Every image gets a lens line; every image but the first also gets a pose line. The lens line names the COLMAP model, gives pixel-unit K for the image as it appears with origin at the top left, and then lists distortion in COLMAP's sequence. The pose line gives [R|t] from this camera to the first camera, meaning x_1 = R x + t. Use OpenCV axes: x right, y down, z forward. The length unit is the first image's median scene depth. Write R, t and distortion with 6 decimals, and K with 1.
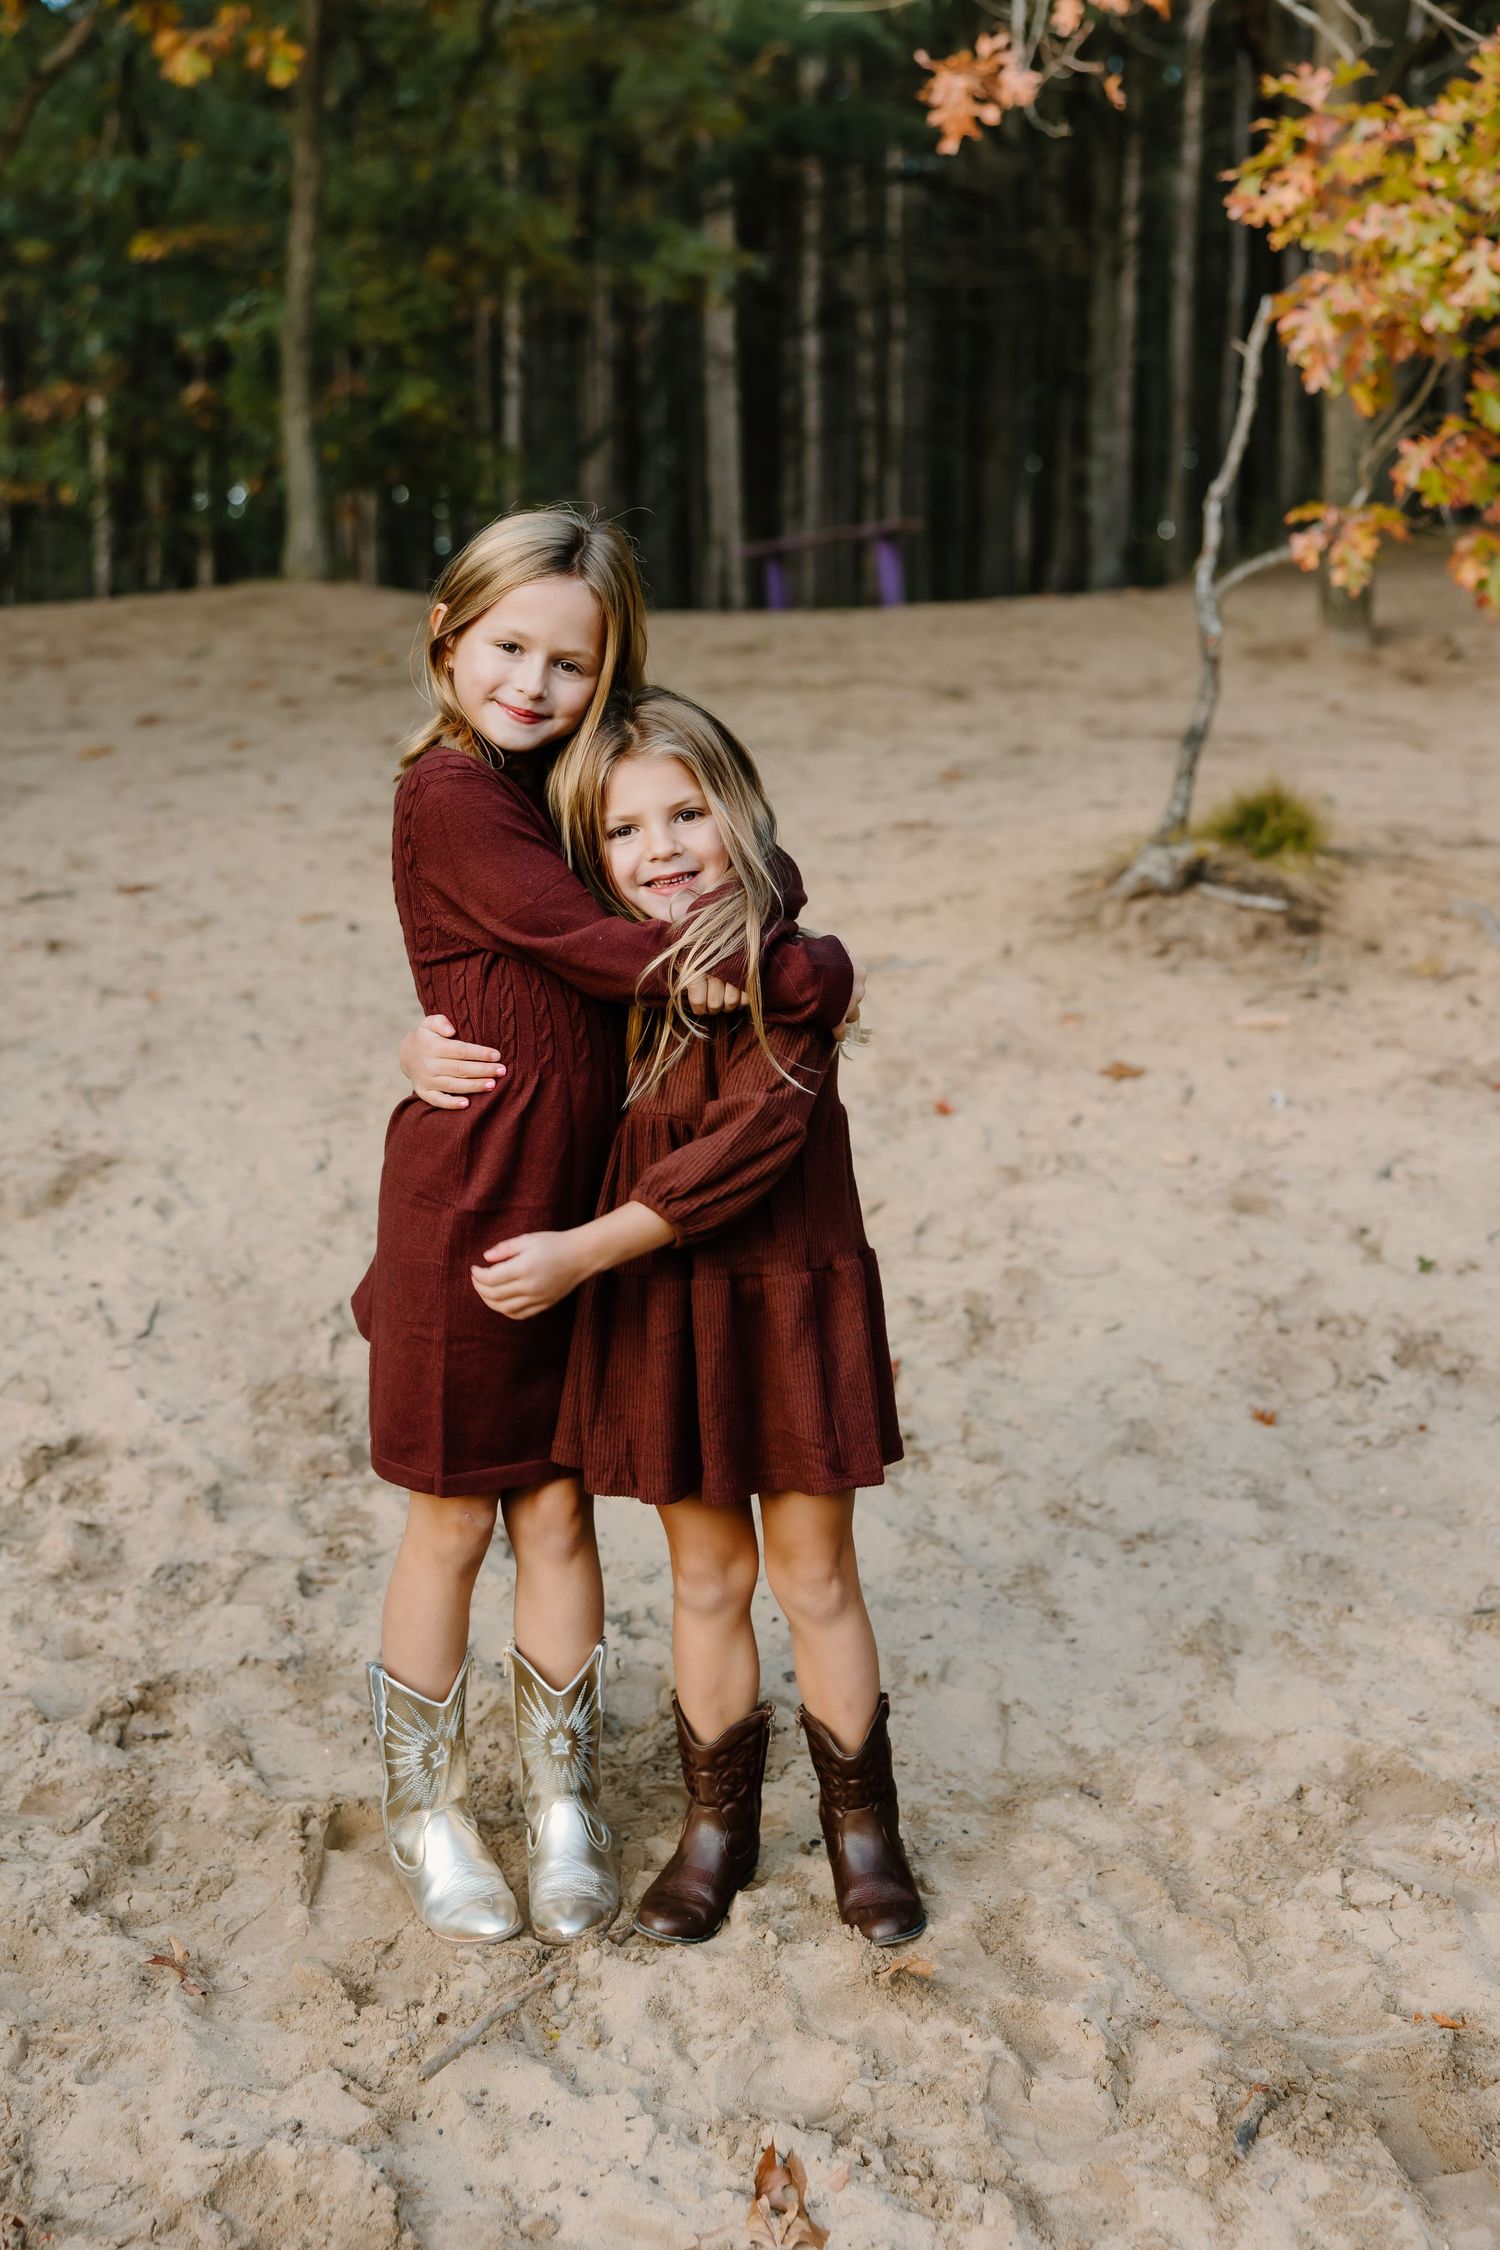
lens RADIAL K [[2962.2, 0, 750.0], [0, 2962.2, 1125.0], [0, 0, 1]] dist [0.008008, 0.005385]
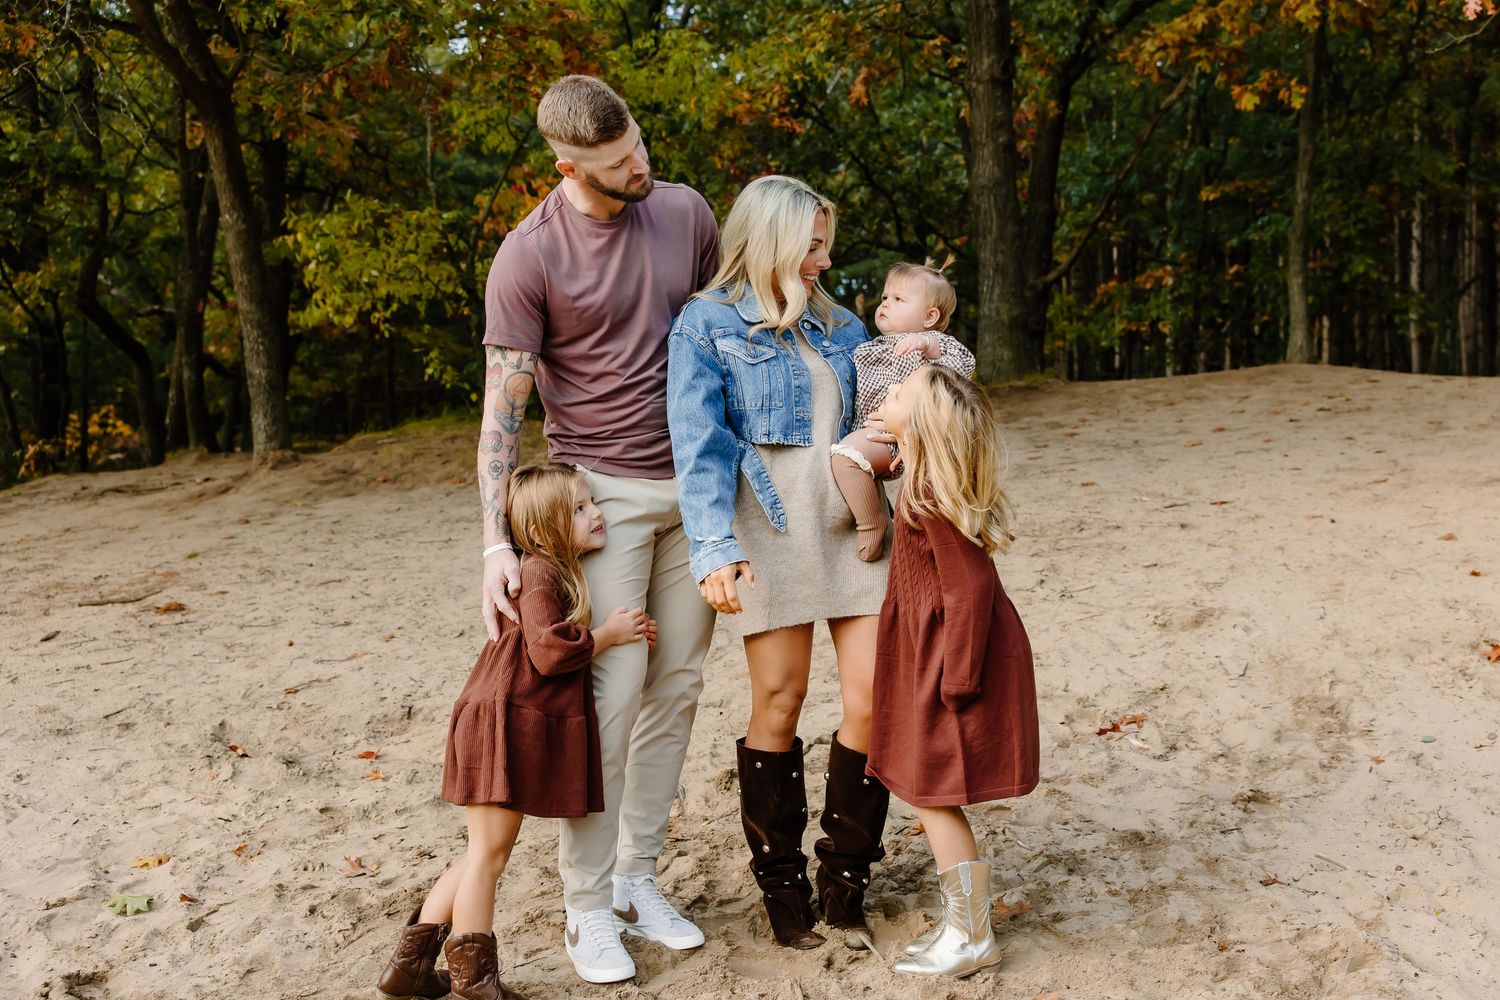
lens RADIAL K [[1697.9, 0, 783.7], [0, 1697.9, 502.6], [0, 0, 1]] dist [-0.006203, 0.020942]
pose [[0.908193, 0.014590, -0.418298, 0.010595], [-0.059695, 0.993691, -0.094947, 0.063648], [0.414273, 0.111201, 0.903334, -0.234271]]
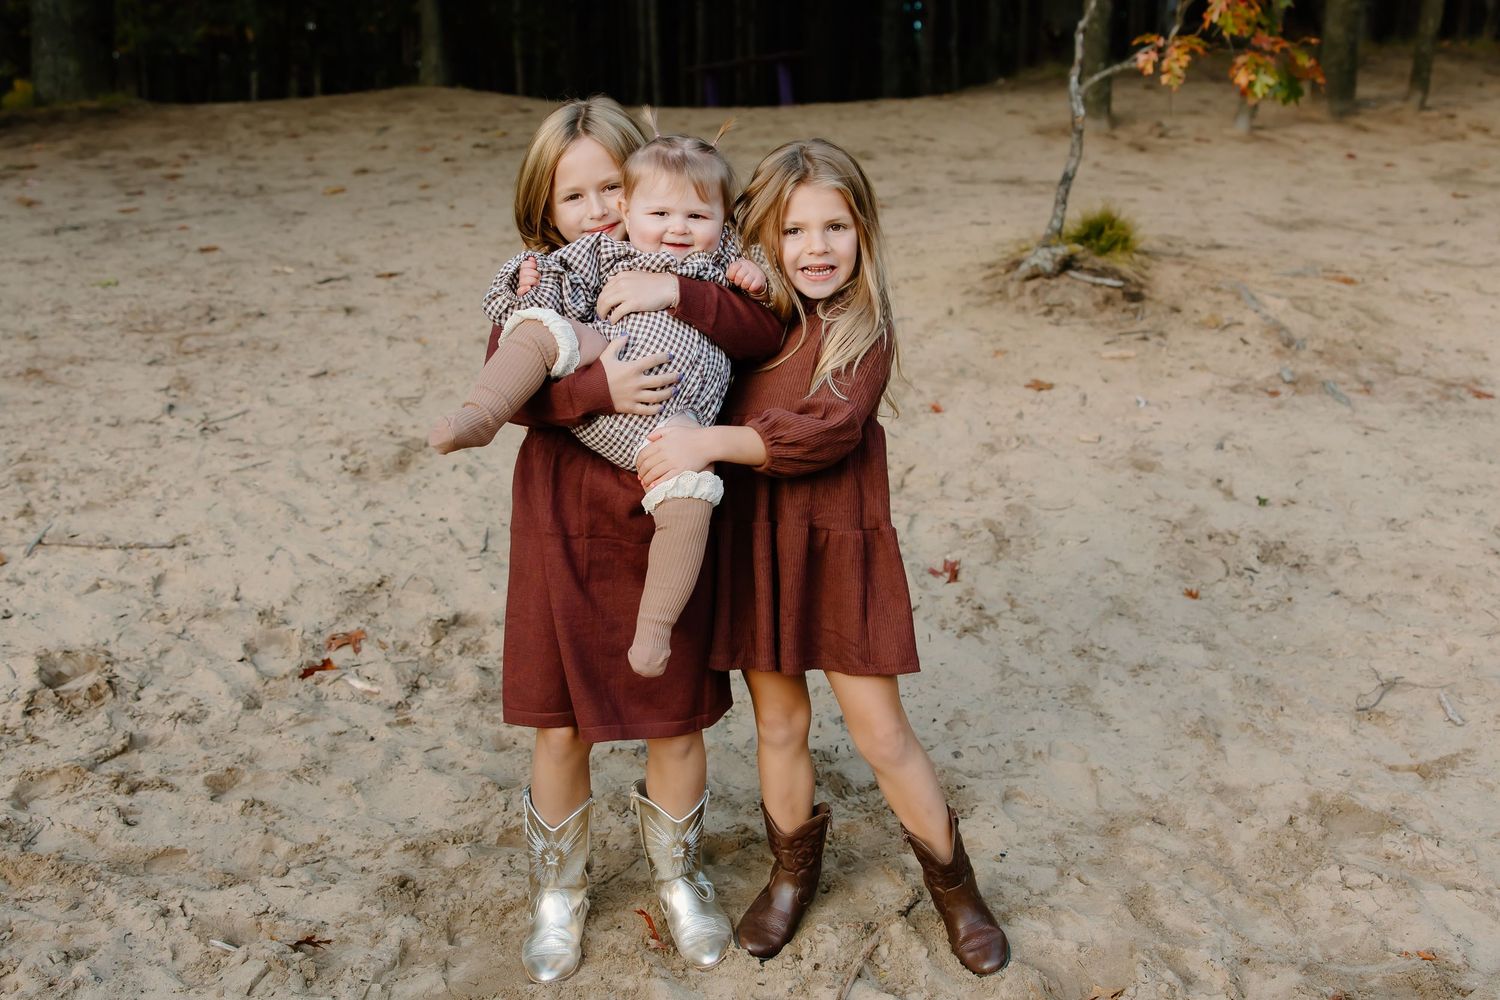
lens RADIAL K [[1814.0, 0, 750.0], [0, 1814.0, 500.0], [0, 0, 1]] dist [-0.005686, 0.054112]
pose [[0.998466, -0.007260, 0.054897, -0.088020], [0.005079, 0.999196, 0.039760, 0.004396], [-0.055142, -0.039421, 0.997700, 0.014776]]
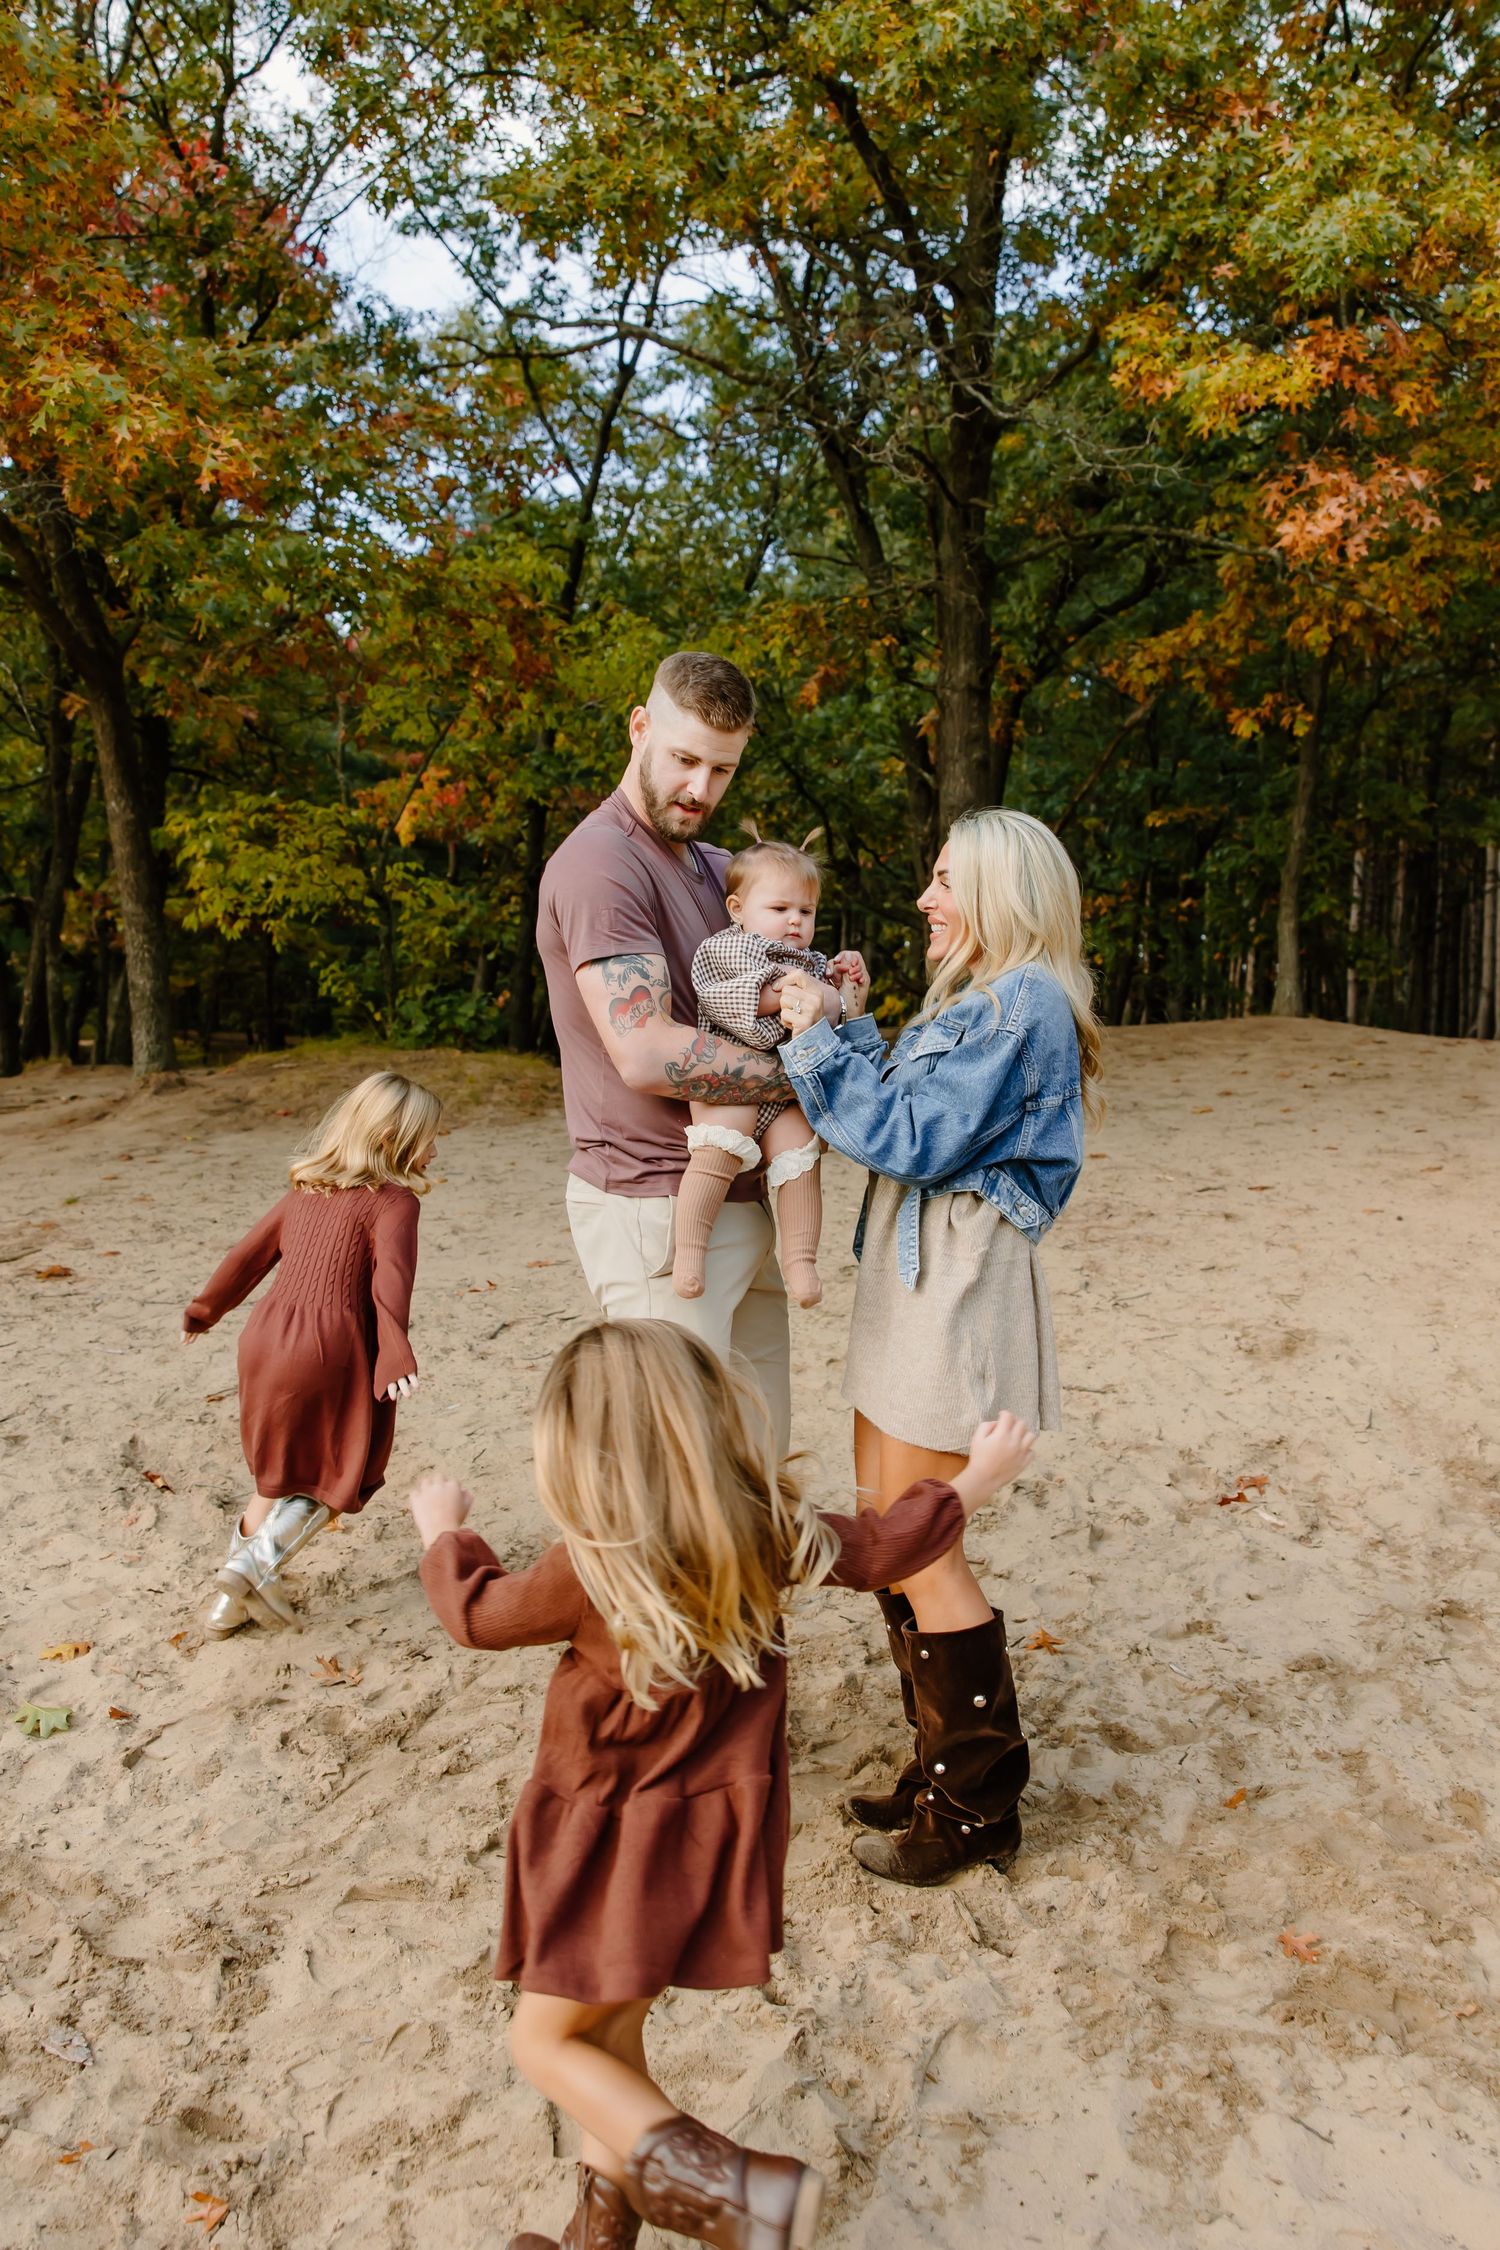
lens RADIAL K [[1793.7, 0, 712.4], [0, 1793.7, 1145.6], [0, 0, 1]] dist [-0.002414, 0.002410]
pose [[0.919282, 0.056664, -0.389500, -0.118501], [-0.096761, 0.991749, -0.084093, 0.023110], [0.381522, 0.114994, 0.917179, -0.157888]]
